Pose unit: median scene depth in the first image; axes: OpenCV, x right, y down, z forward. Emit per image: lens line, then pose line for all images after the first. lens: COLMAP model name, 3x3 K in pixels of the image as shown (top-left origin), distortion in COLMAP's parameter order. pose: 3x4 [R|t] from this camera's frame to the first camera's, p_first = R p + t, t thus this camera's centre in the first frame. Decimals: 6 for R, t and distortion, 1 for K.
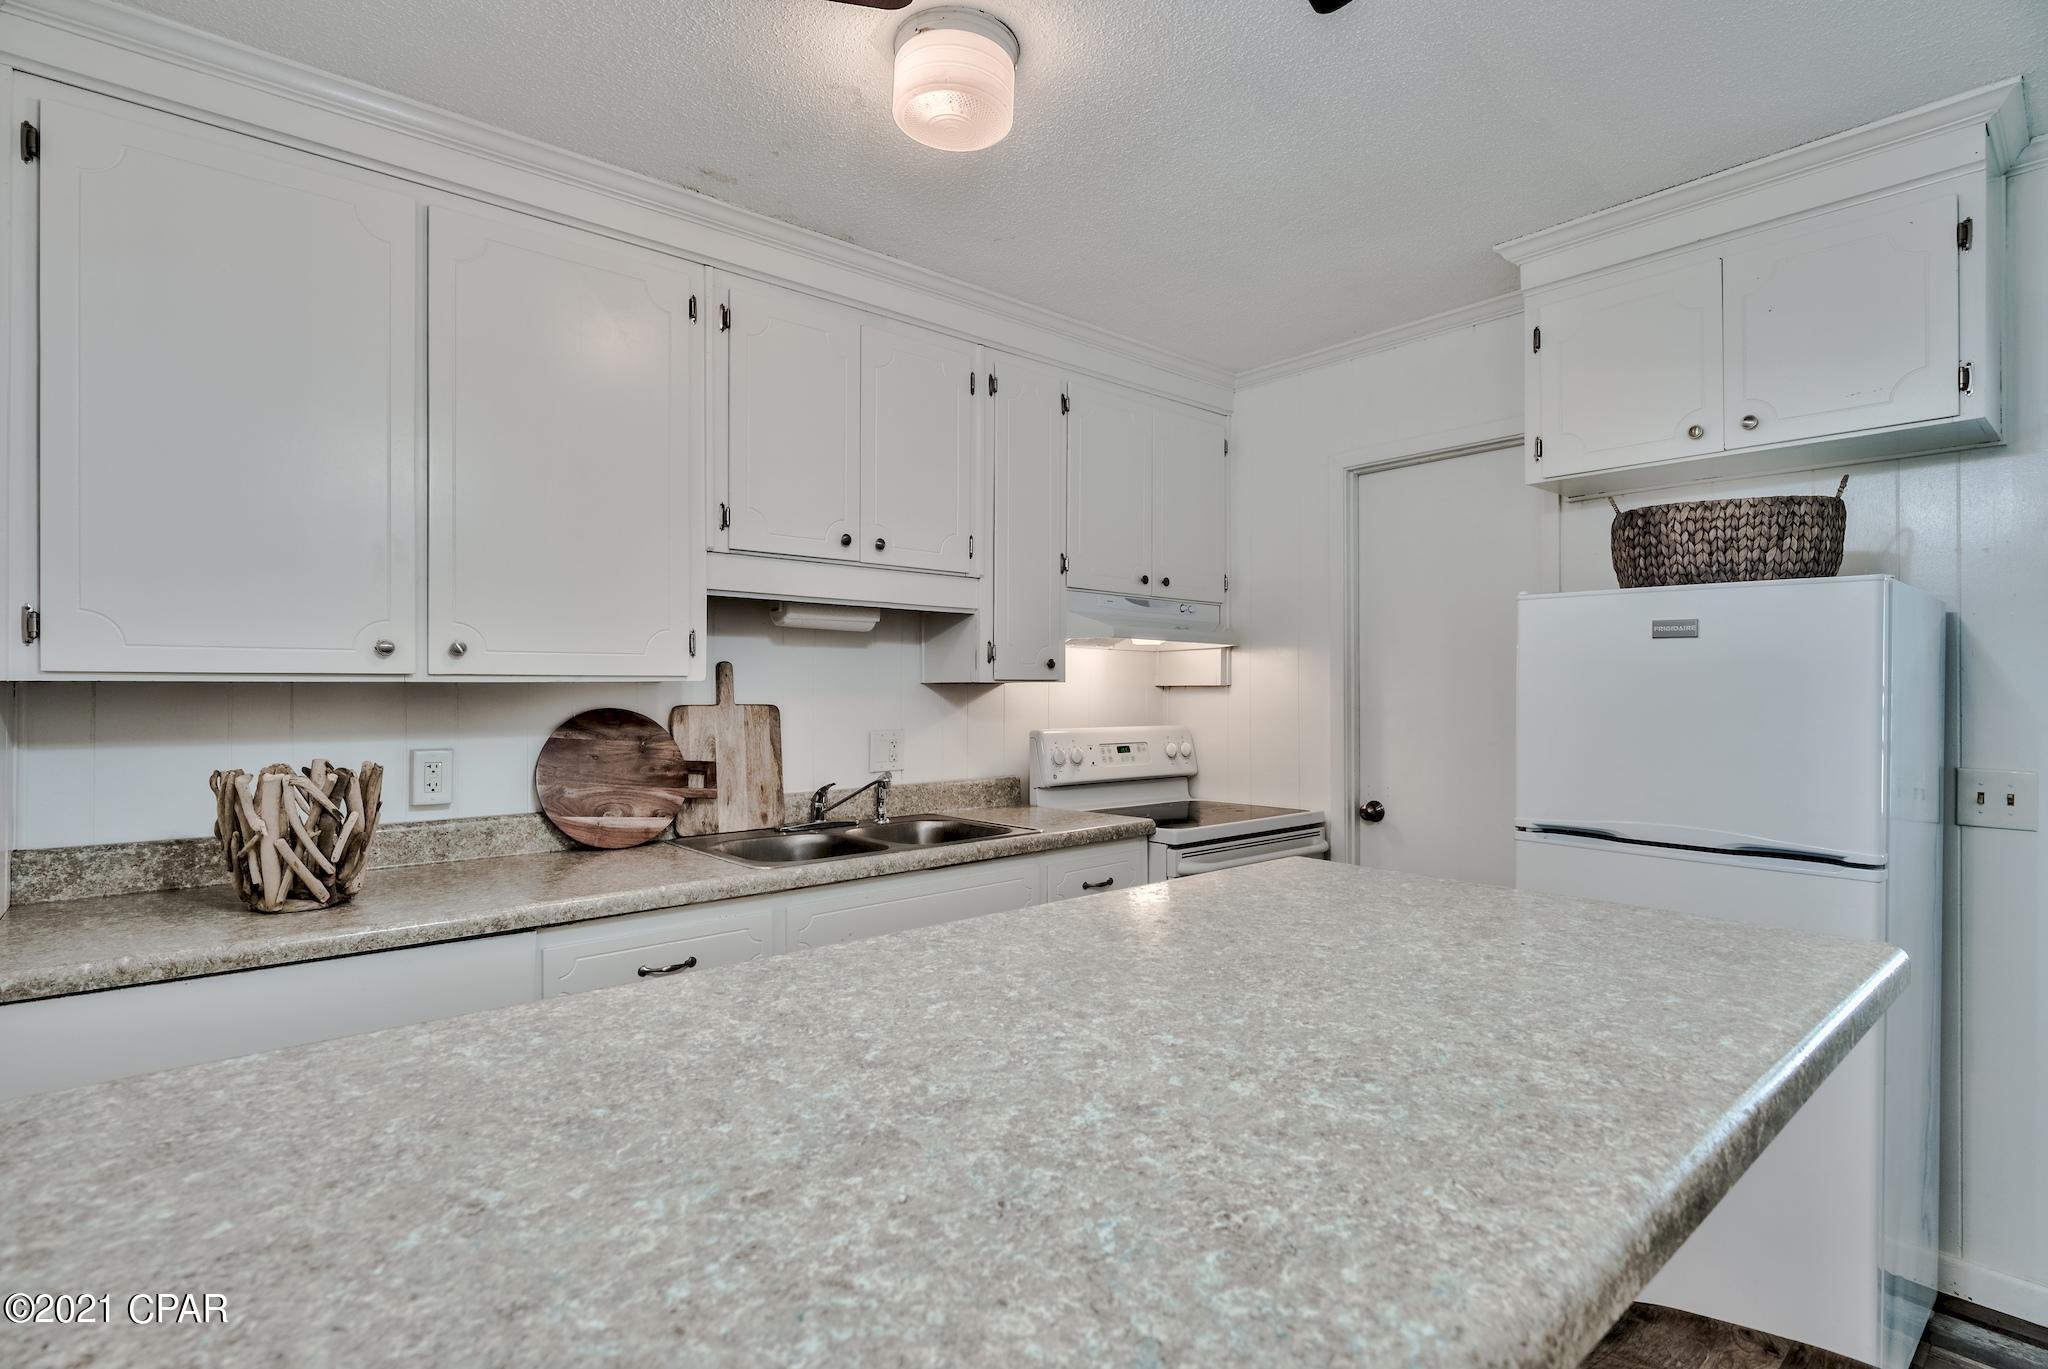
lens RADIAL K [[1005.0, 0, 1015.5], [0, 1005.0, 690.5], [0, 0, 1]] dist [-0.002839, -0.000759]
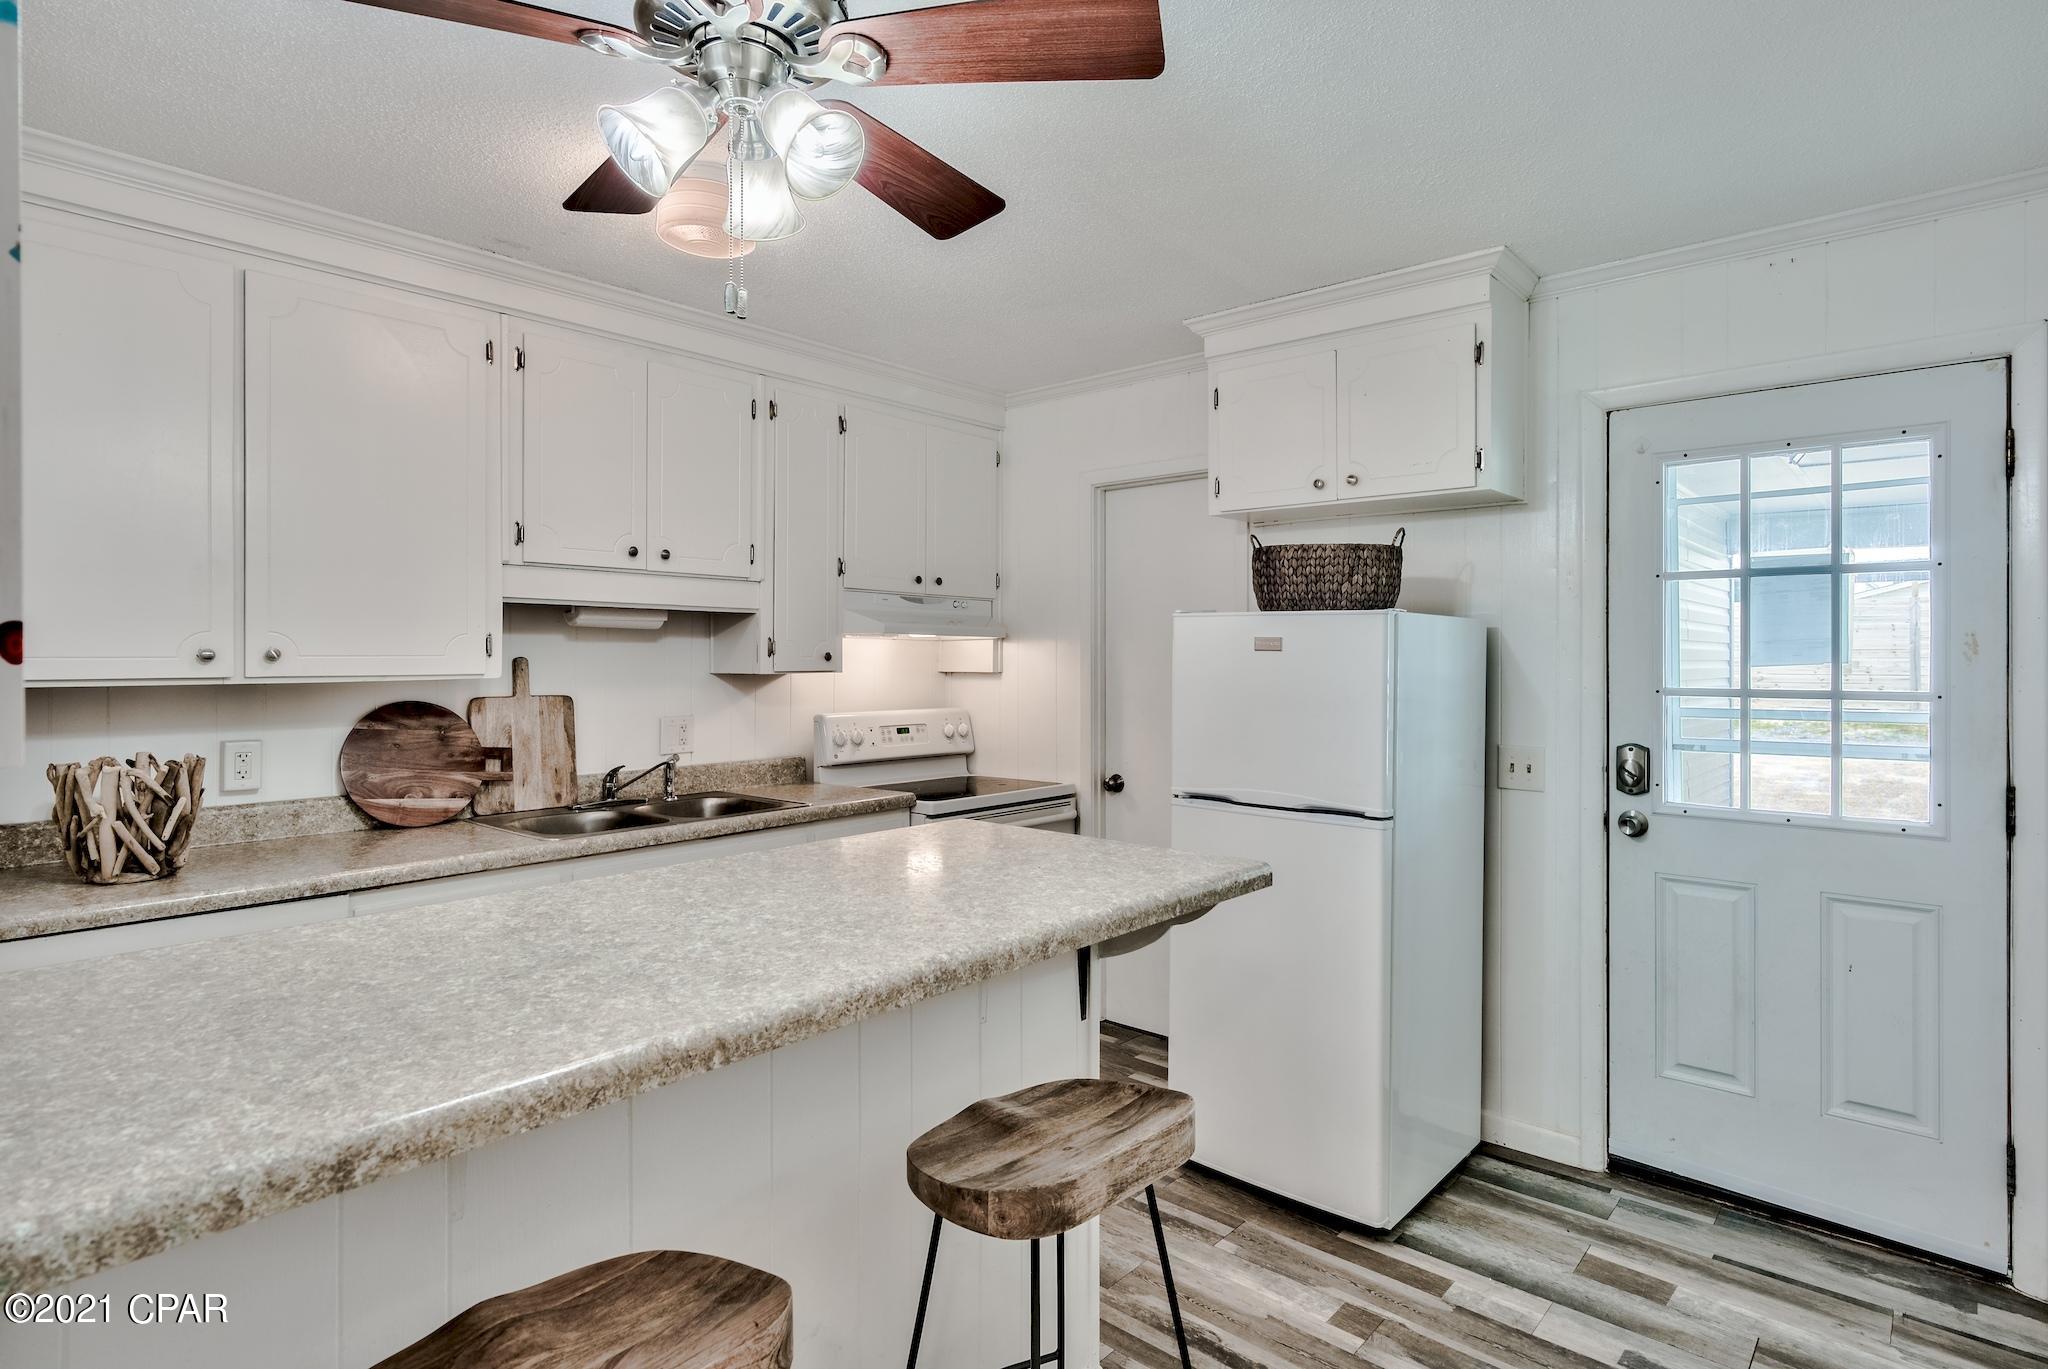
lens RADIAL K [[1081.8, 0, 1023.4], [0, 1081.8, 658.5], [0, 0, 1]] dist [0.000535, 0.000143]
pose [[0.989943, 0.001715, 0.141454, 0.097451], [-0.001976, 0.999997, 0.001701, -0.032549], [-0.141451, -0.001963, 0.989943, -0.279569]]
